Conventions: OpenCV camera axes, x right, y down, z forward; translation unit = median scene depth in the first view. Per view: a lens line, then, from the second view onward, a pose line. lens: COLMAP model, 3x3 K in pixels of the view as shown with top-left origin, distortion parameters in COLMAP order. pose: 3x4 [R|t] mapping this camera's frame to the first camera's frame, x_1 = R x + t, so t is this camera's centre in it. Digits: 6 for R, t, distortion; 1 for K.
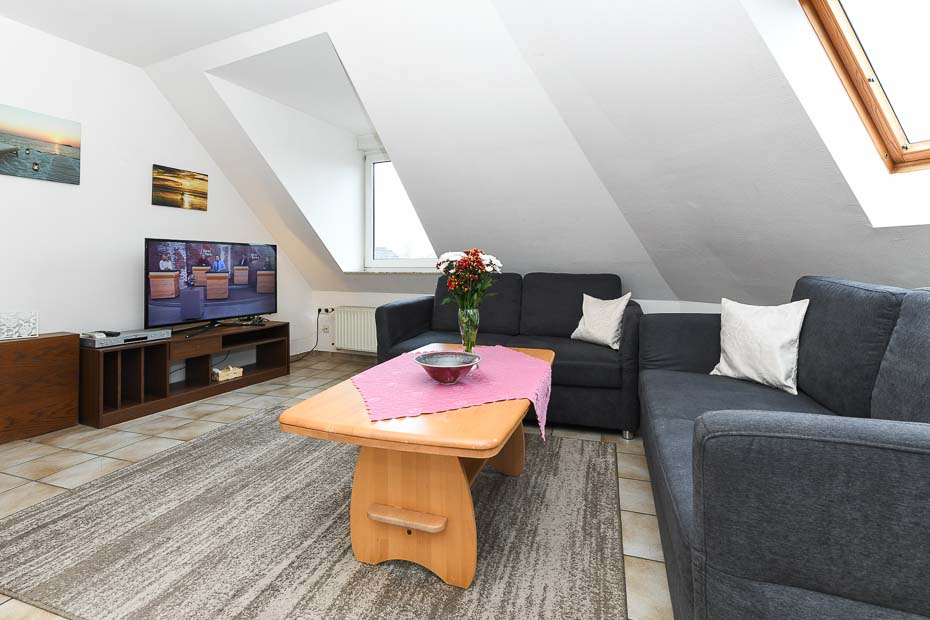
lens RADIAL K [[424.1, 0, 454.7], [0, 424.1, 266.3], [0, 0, 1]] dist [-0.003439, -0.000243]
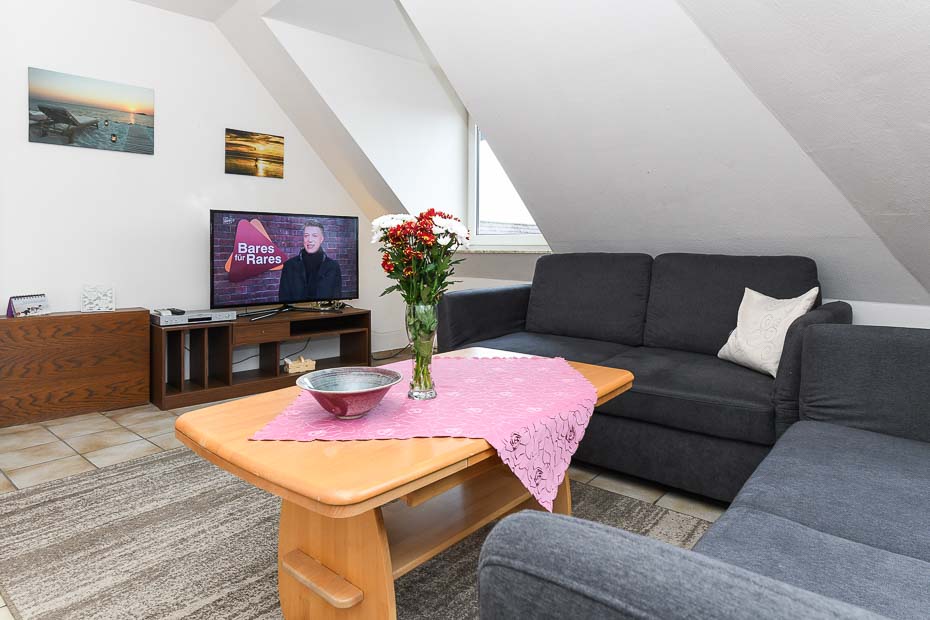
lens RADIAL K [[544.9, 0, 456.0], [0, 544.9, 260.5], [0, 0, 1]] dist [0.001470, -0.001562]
pose [[0.929449, 0.017969, -0.368513, 0.251866], [-0.009343, 0.999639, 0.025177, 0.011188], [0.368833, -0.019958, 0.929281, 0.126514]]
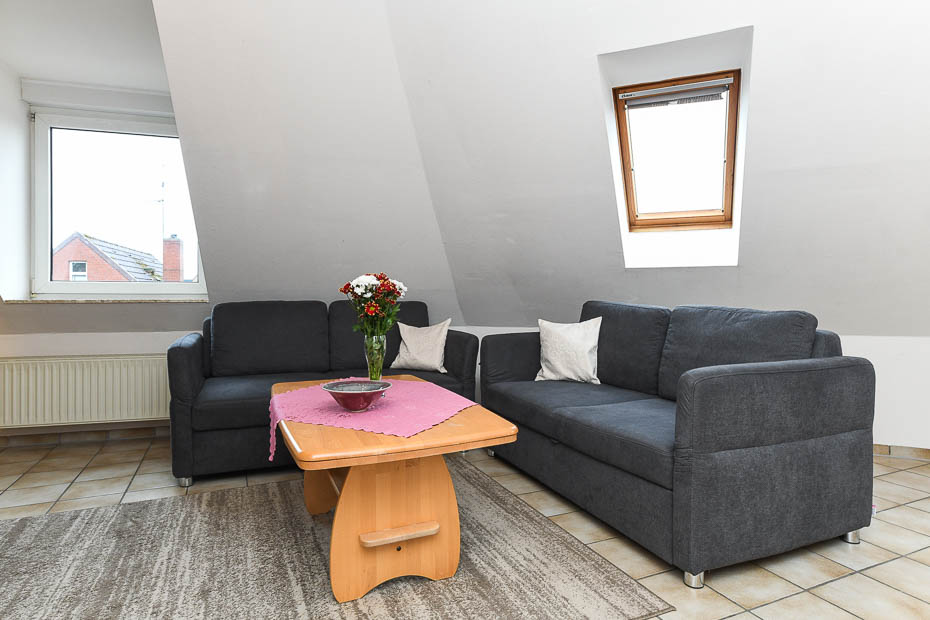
lens RADIAL K [[544.9, 0, 458.9], [0, 544.9, 311.0], [0, 0, 1]] dist [0.001470, -0.001562]
pose [[0.735728, -0.011253, 0.677183, -0.558527], [-0.004333, 0.999763, 0.021321, 0.016186], [-0.677263, -0.018621, 0.735506, -0.012300]]
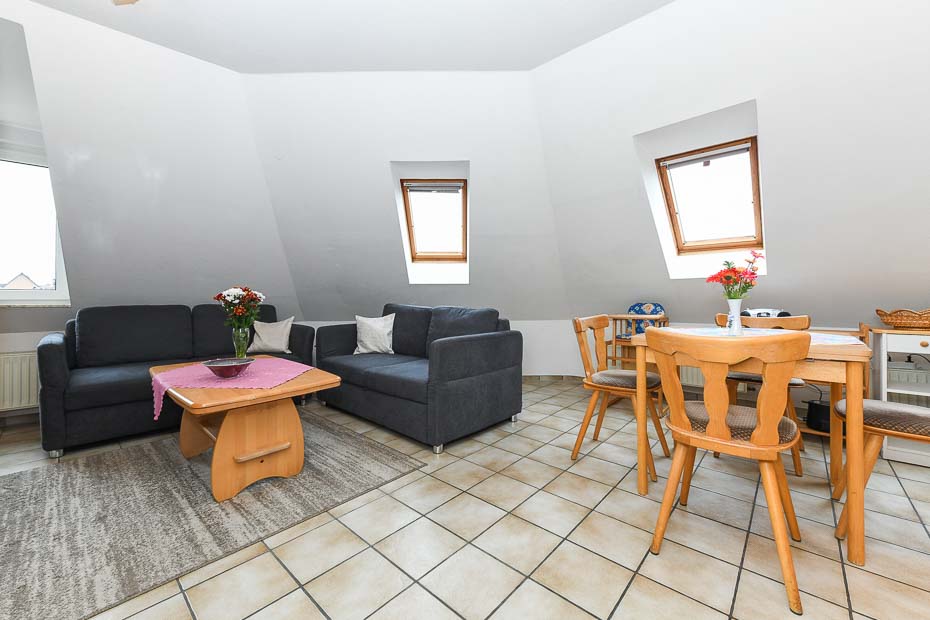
lens RADIAL K [[380.4, 0, 473.6], [0, 380.4, 295.8], [0, 0, 1]] dist [0.003829, -0.001364]
pose [[0.380525, 0.014758, 0.924653, -0.720519], [0.000716, 0.999868, -0.016253, 0.011357], [-0.924770, 0.006847, 0.380464, -0.163554]]
